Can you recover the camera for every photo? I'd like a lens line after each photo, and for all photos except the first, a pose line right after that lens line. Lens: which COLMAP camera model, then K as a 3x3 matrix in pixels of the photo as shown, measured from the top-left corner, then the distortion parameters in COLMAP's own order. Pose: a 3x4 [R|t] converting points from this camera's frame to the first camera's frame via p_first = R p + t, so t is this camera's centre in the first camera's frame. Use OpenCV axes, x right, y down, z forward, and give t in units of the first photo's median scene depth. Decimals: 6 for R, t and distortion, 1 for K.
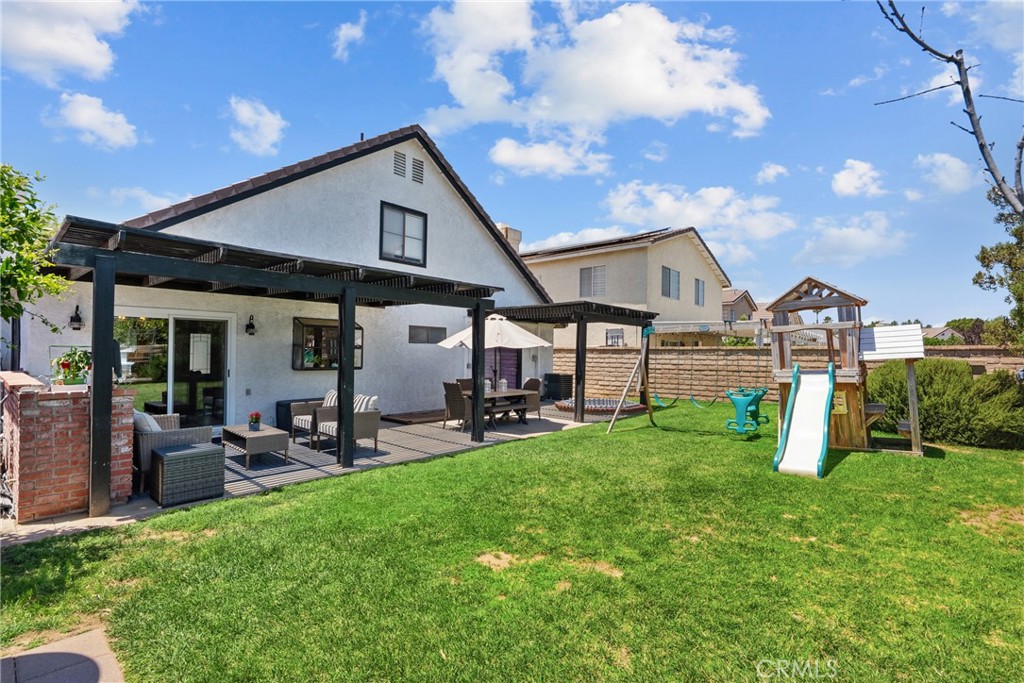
lens RADIAL K [[466.9, 0, 508.7], [0, 466.9, 337.7], [0, 0, 1]] dist [0.004945, 0.000734]
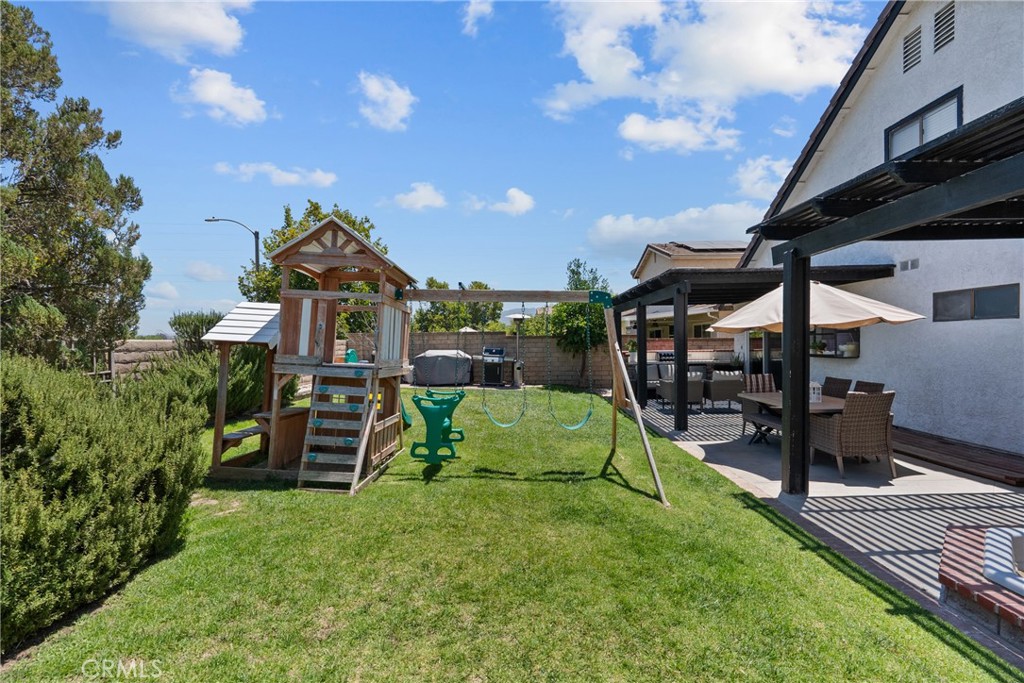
lens RADIAL K [[466.9, 0, 508.7], [0, 466.9, 337.7], [0, 0, 1]] dist [0.004945, 0.000734]
pose [[-0.769497, -0.008914, -0.638589, 0.619216], [0.022561, 0.998899, -0.041130, 0.045645], [0.638252, -0.046056, -0.768448, 1.130759]]
